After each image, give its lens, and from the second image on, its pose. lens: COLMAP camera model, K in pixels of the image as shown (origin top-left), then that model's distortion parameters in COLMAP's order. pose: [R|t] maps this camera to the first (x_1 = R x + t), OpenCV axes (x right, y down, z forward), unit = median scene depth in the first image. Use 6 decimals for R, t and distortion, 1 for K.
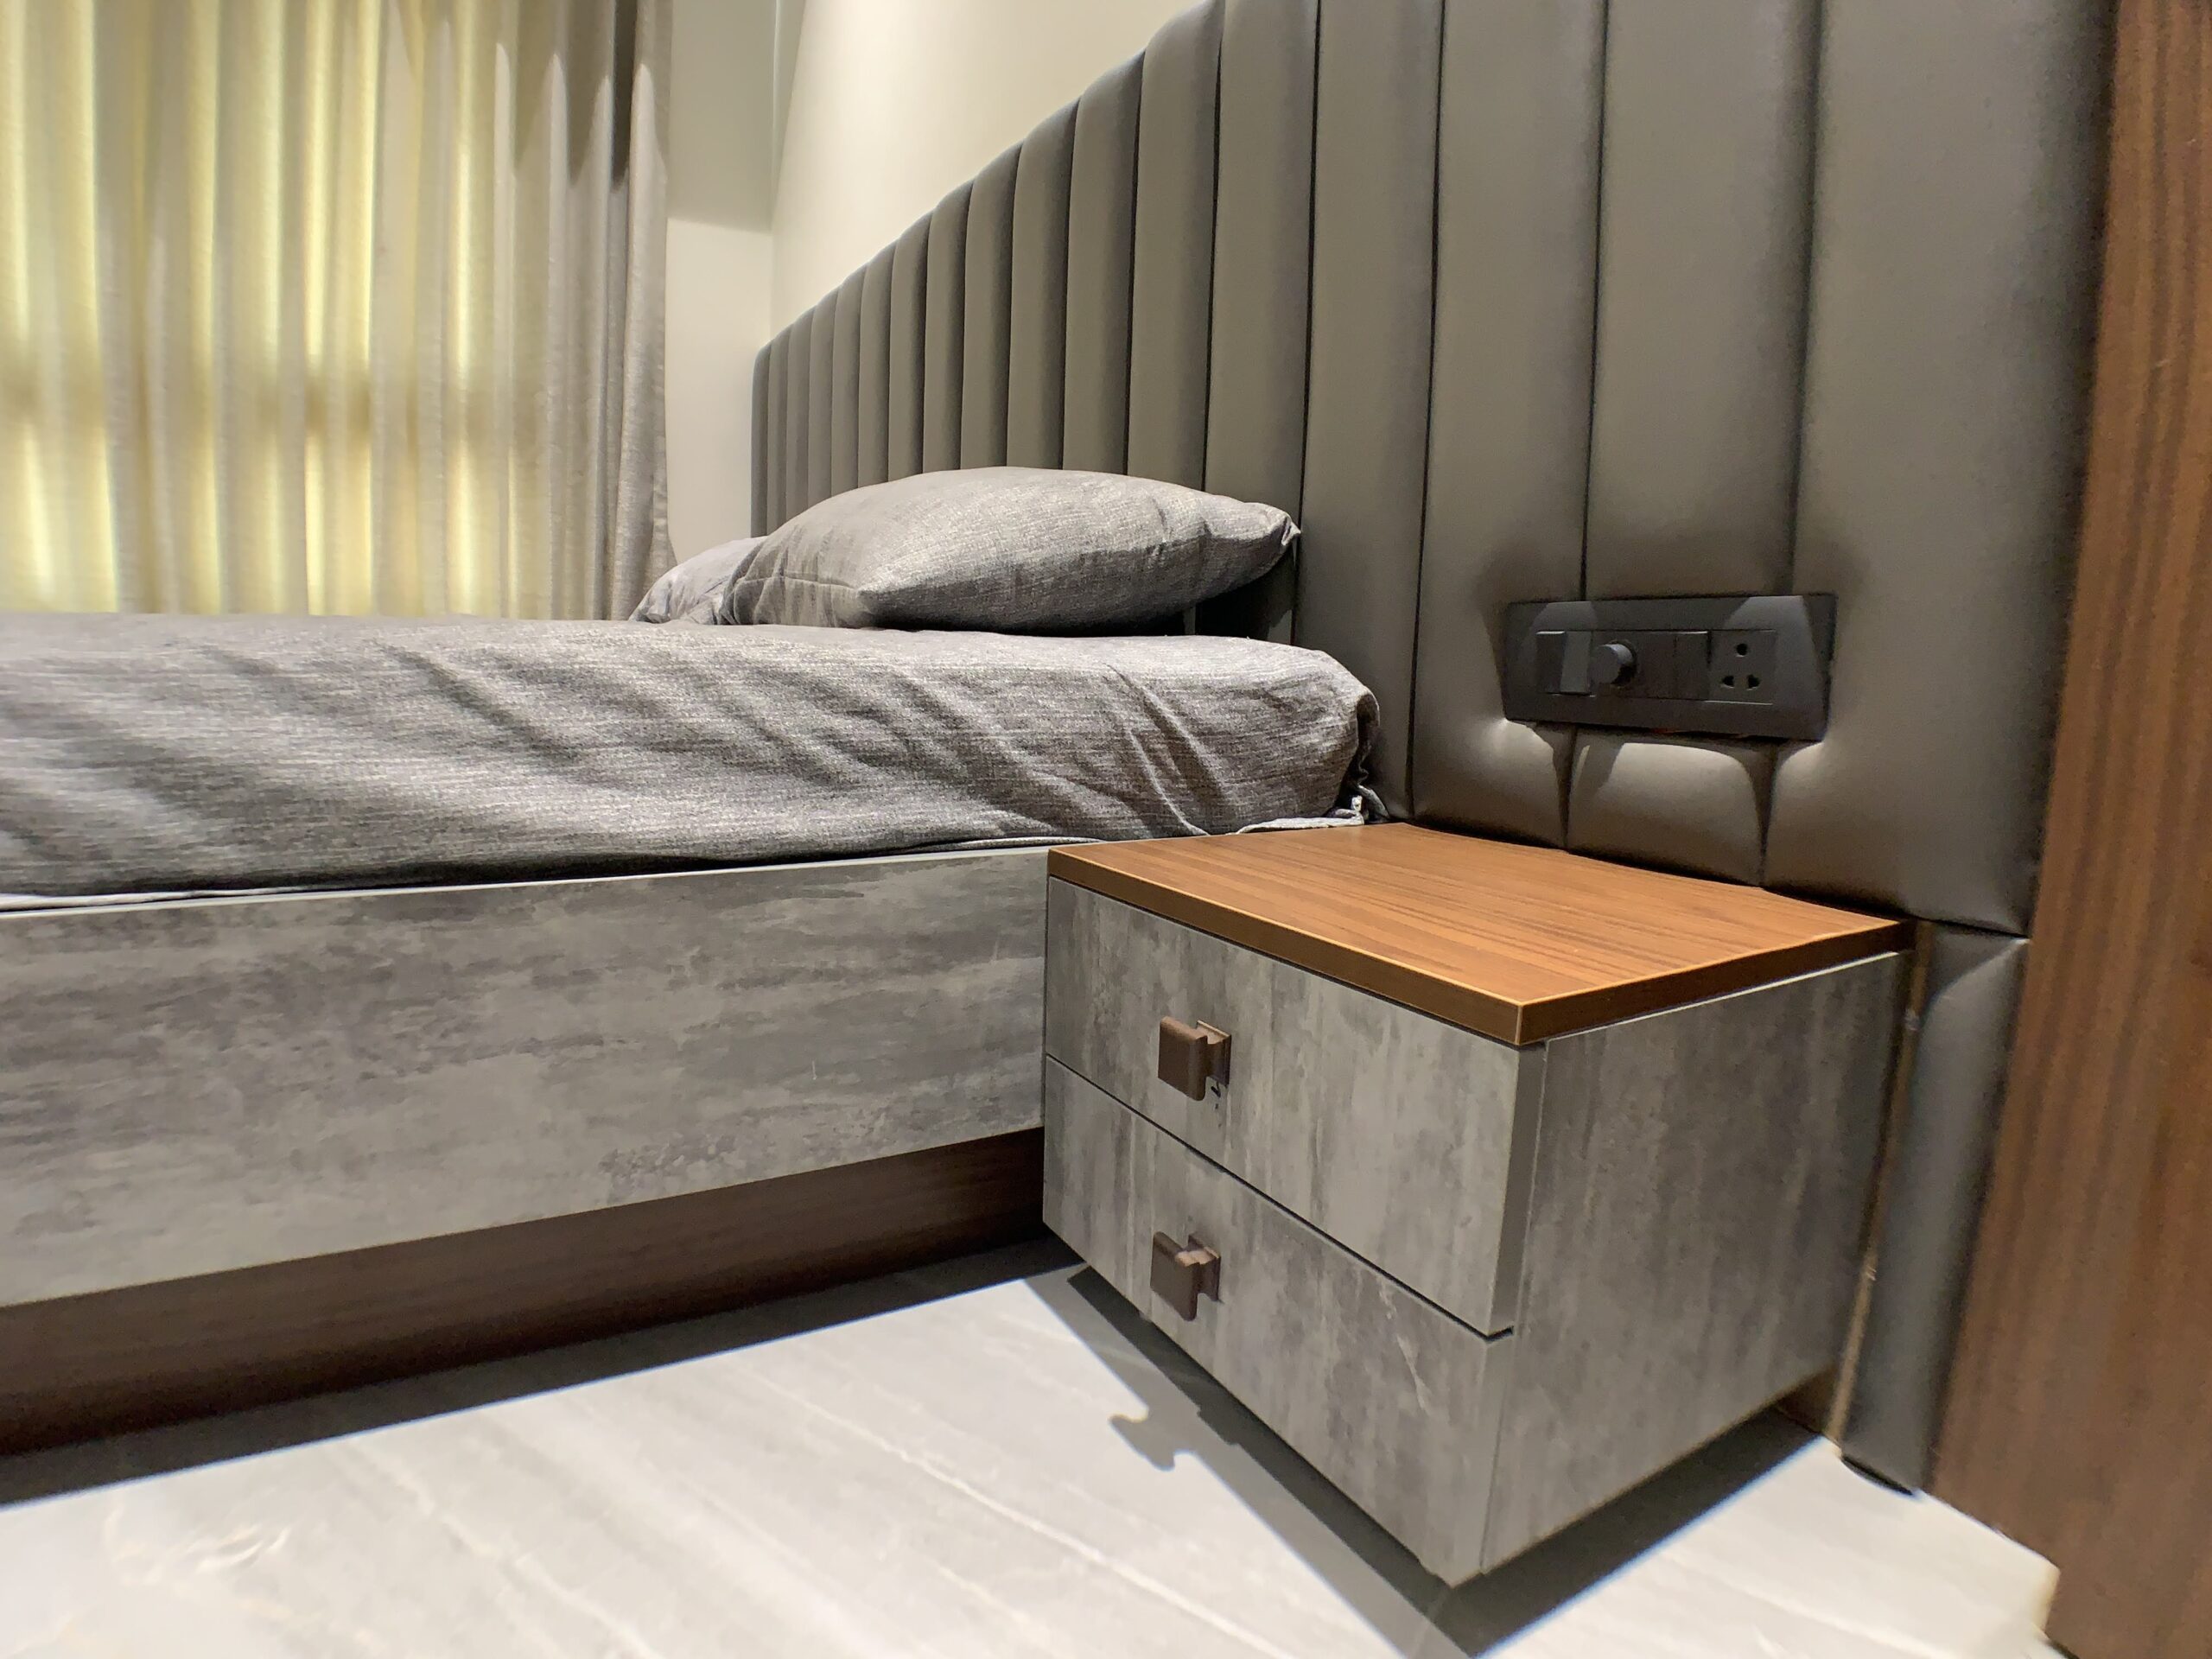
lens RADIAL K [[1161.9, 0, 1106.0], [0, 1161.9, 829.5], [0, 0, 1]] dist [-0.006162, -0.000763]
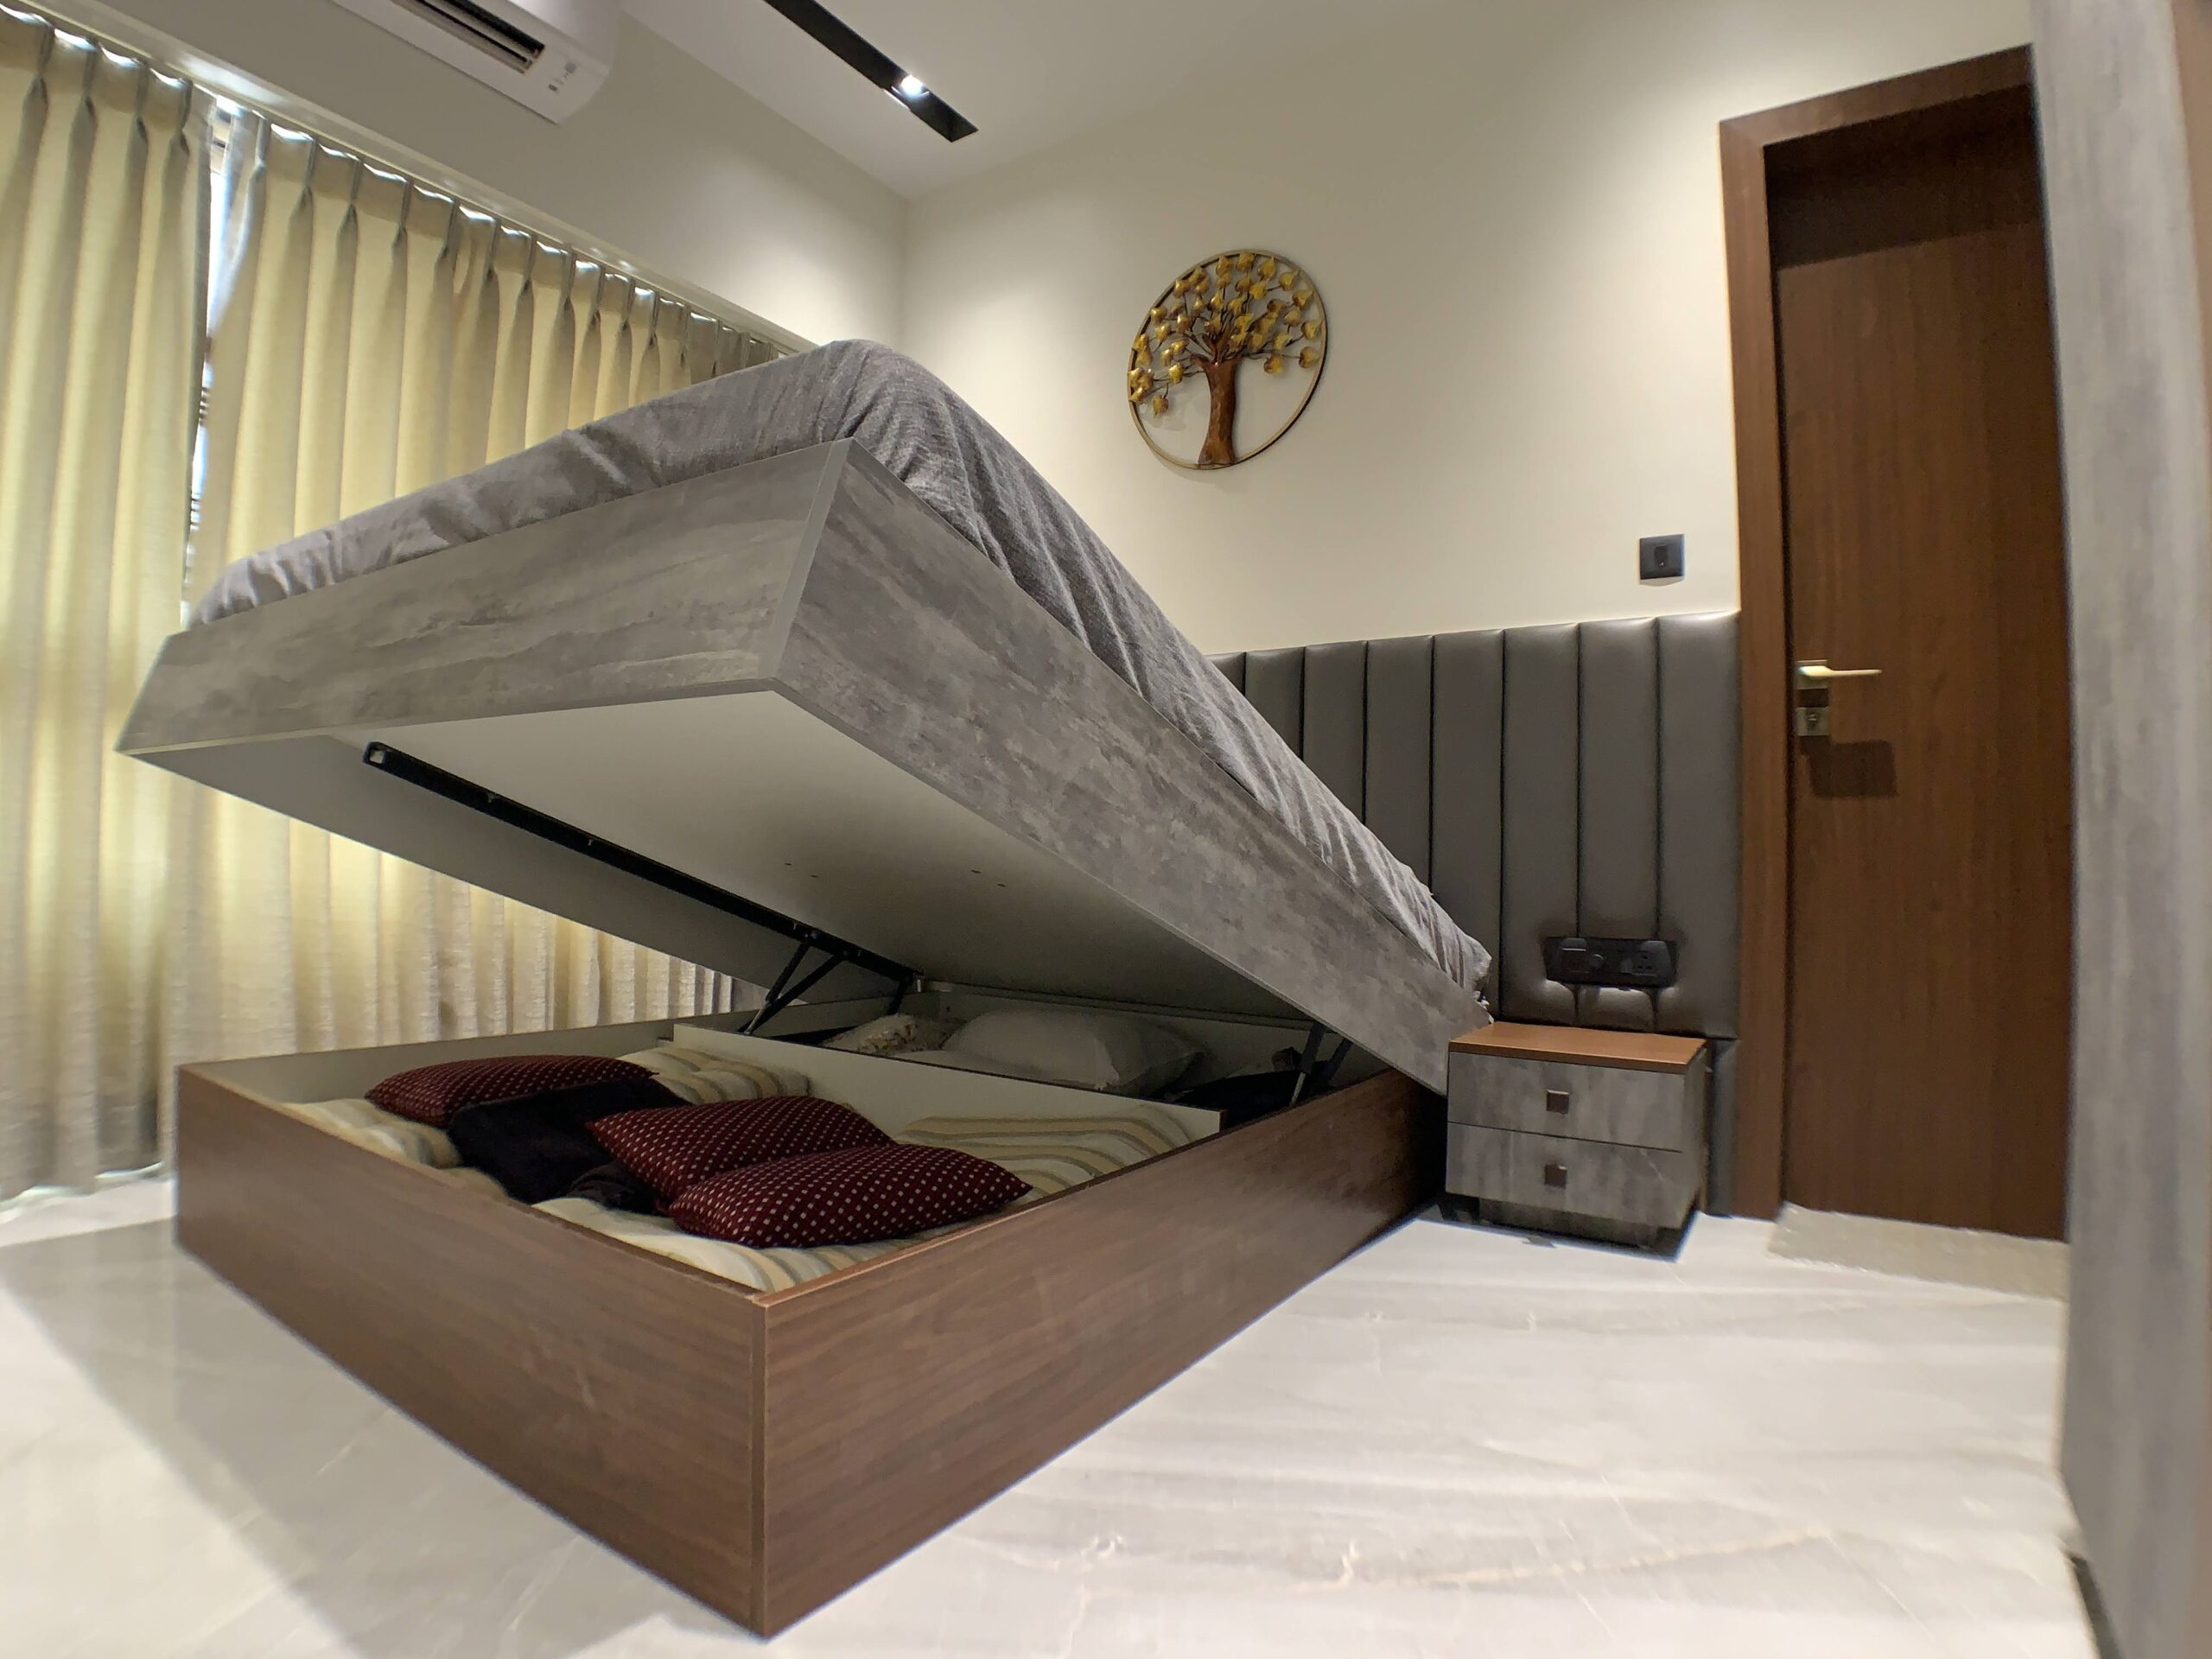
lens RADIAL K [[1161.9, 0, 1106.0], [0, 1161.9, 829.5], [0, 0, 1]] dist [-0.006162, -0.000763]
pose [[0.918742, -0.019515, 0.394377, -2.066393], [0.086506, 0.984462, -0.152810, -0.143429], [-0.385267, 0.174509, 0.906154, -1.384583]]
